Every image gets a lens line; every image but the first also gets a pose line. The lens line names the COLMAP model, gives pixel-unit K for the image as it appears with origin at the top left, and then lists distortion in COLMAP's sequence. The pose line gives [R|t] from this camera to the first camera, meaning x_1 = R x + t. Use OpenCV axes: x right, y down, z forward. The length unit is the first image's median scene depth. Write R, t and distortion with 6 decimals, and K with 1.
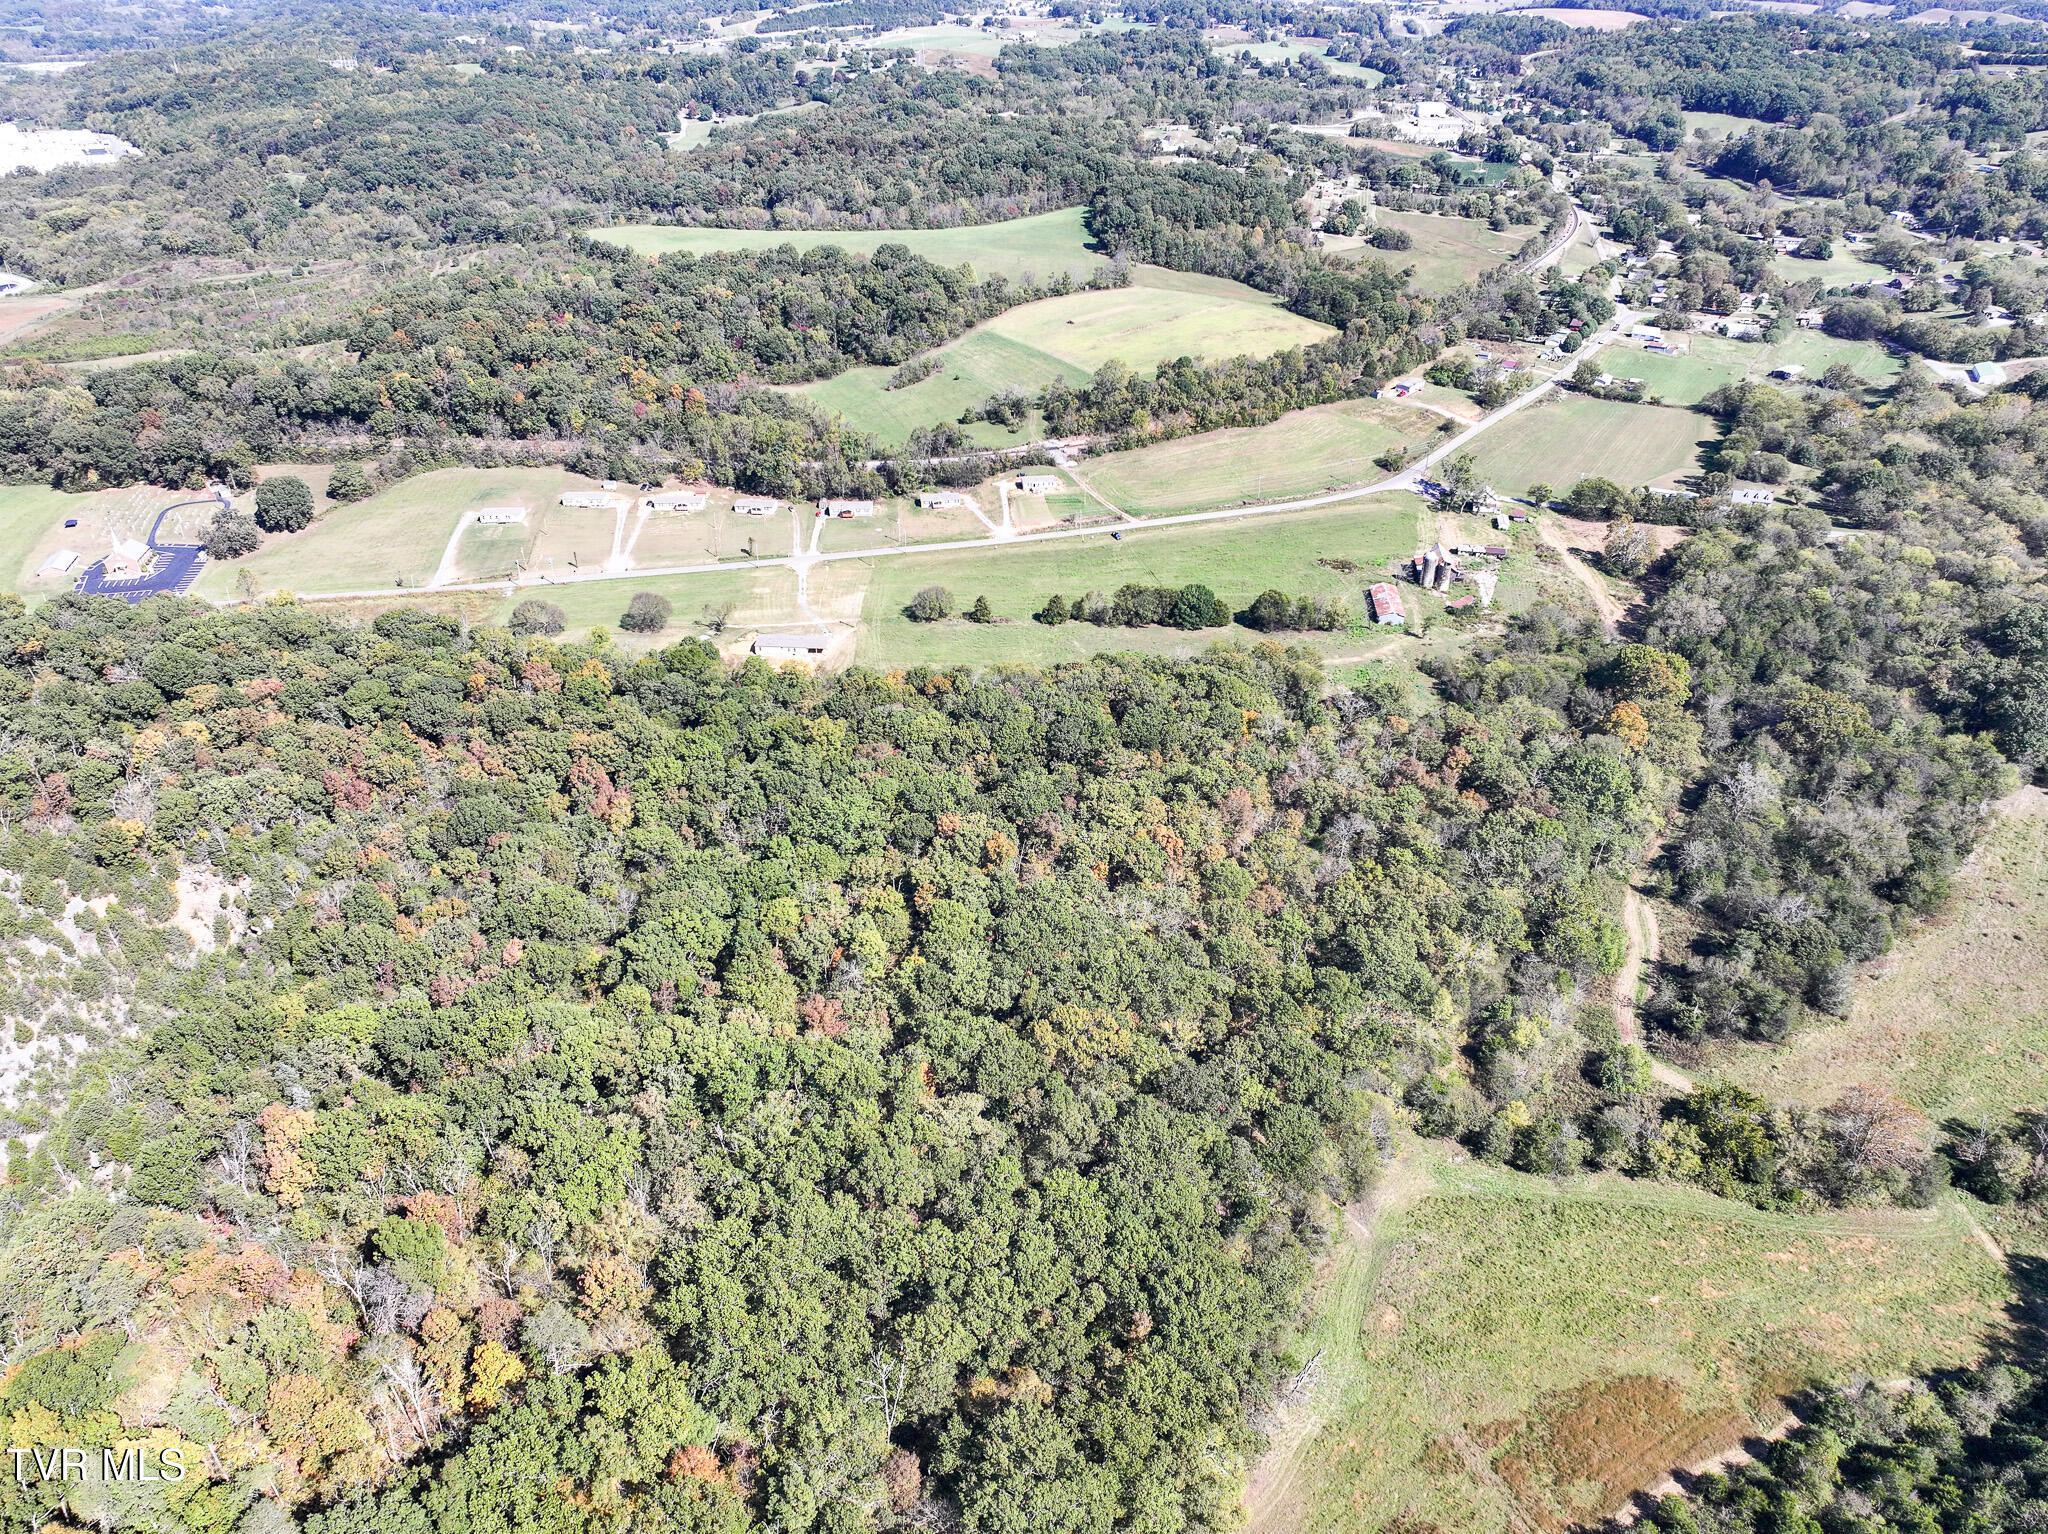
lens RADIAL K [[1443.6, 0, 1024.0], [0, 1443.6, 767.0], [0, 0, 1]] dist [-0.005253, 0.025083]
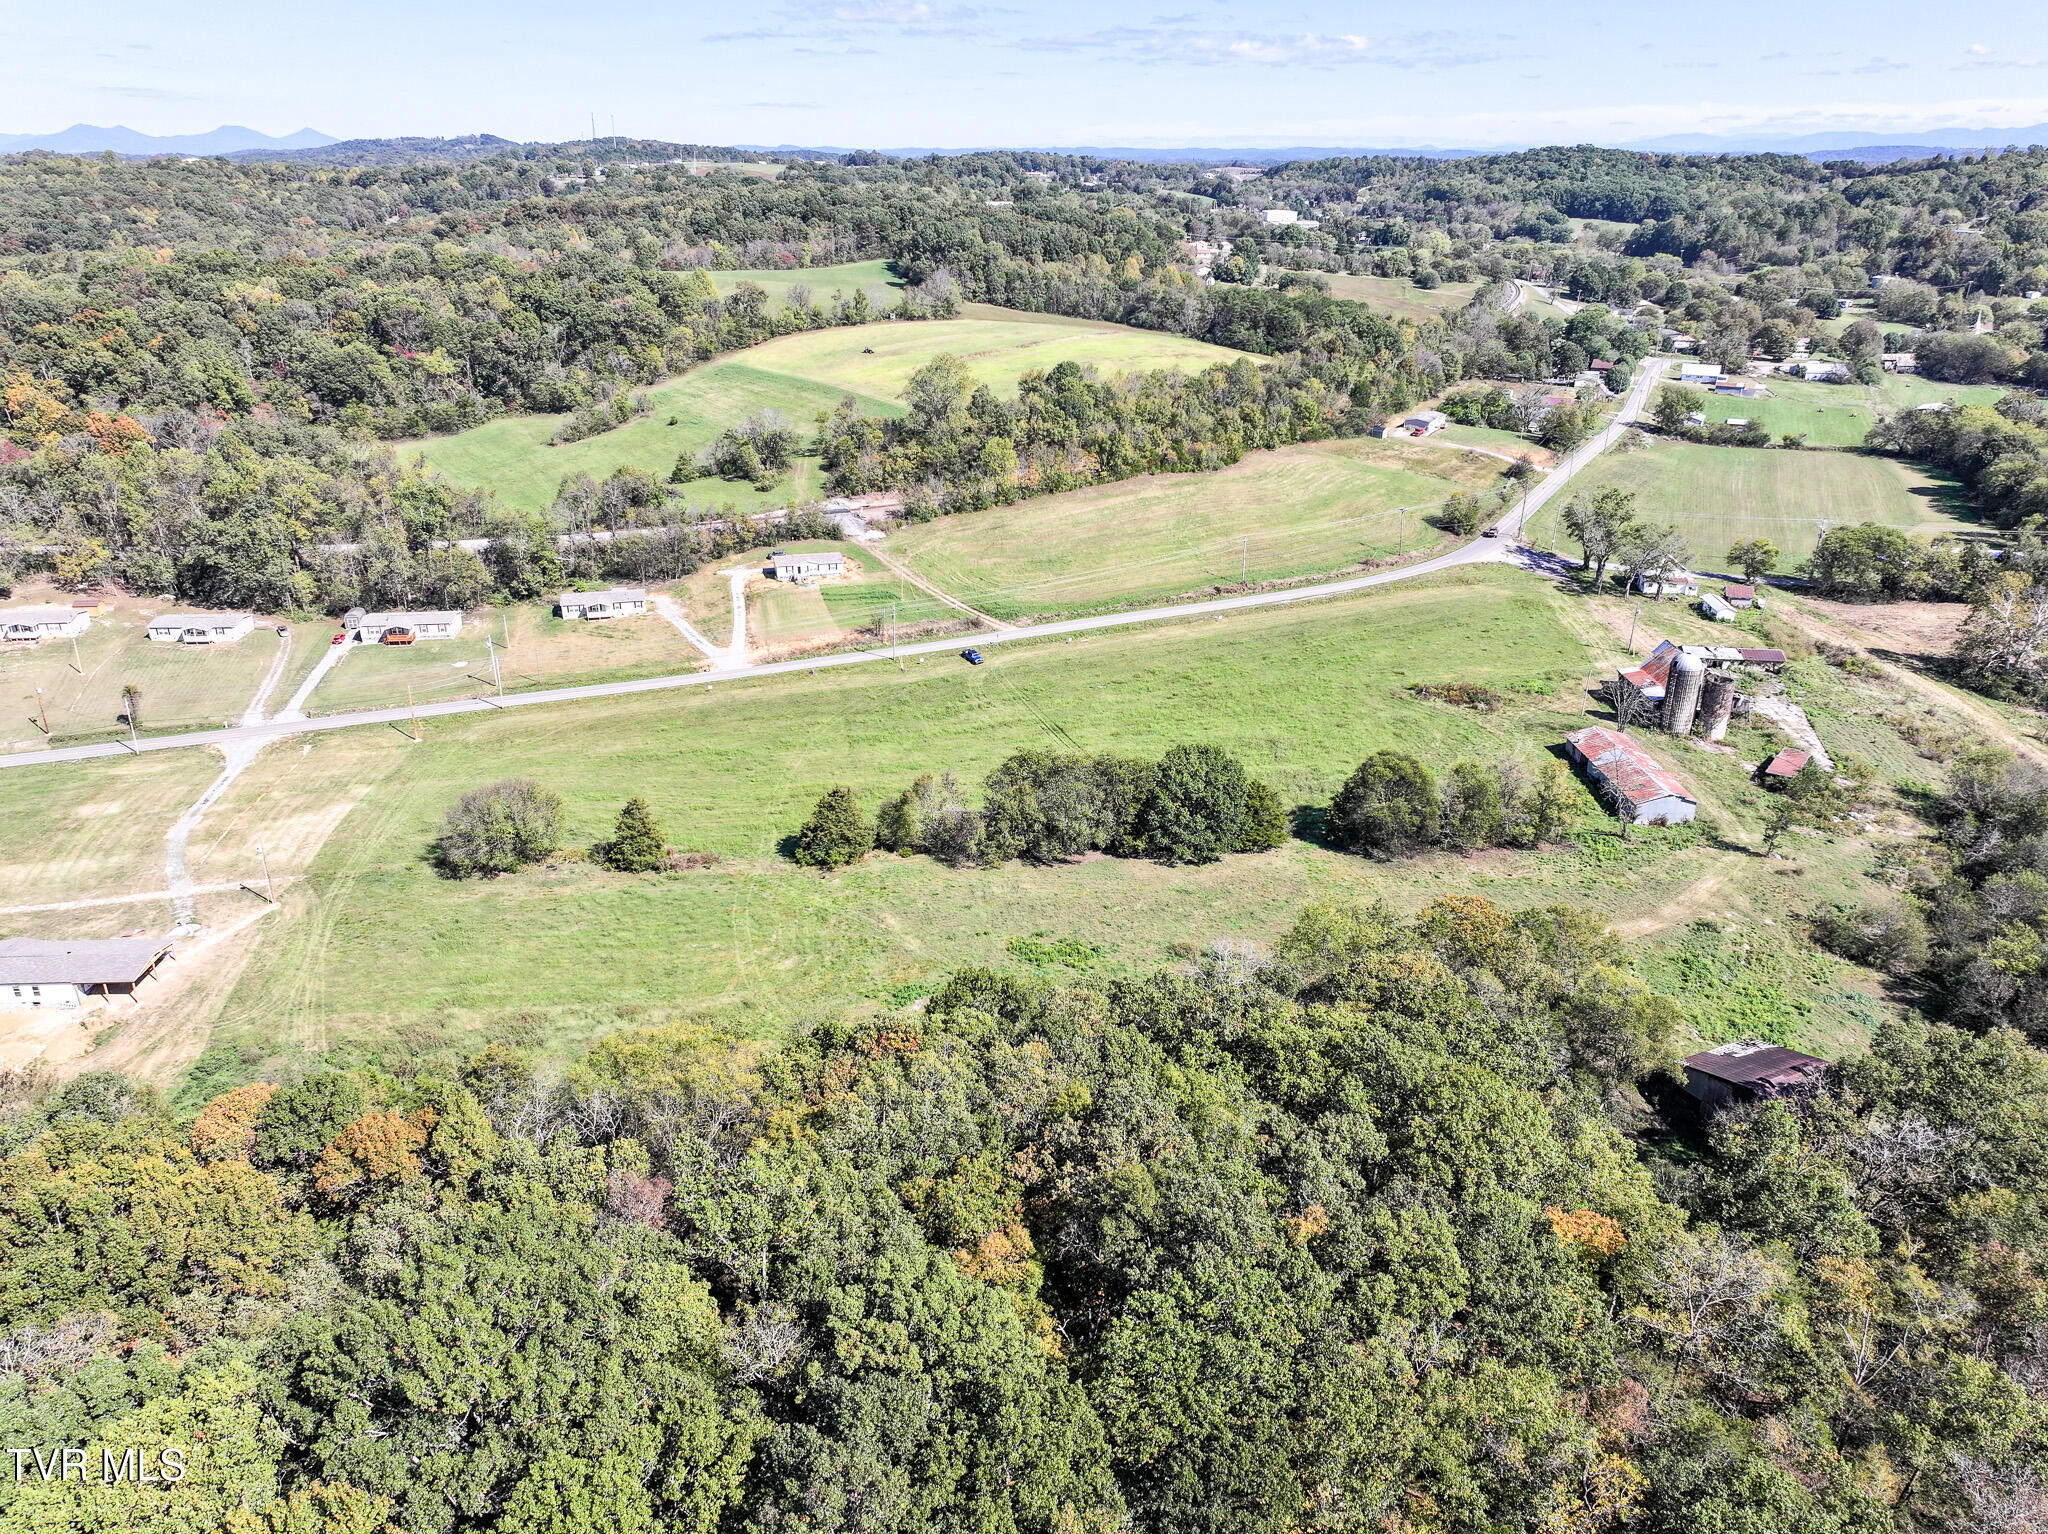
lens RADIAL K [[1443.6, 0, 1024.0], [0, 1443.6, 767.0], [0, 0, 1]] dist [-0.005253, 0.025083]
pose [[0.992051, -0.043002, 0.118257, 0.020914], [0.057703, 0.990622, -0.123846, -0.058060], [-0.111823, 0.129686, 0.985230, 0.479554]]
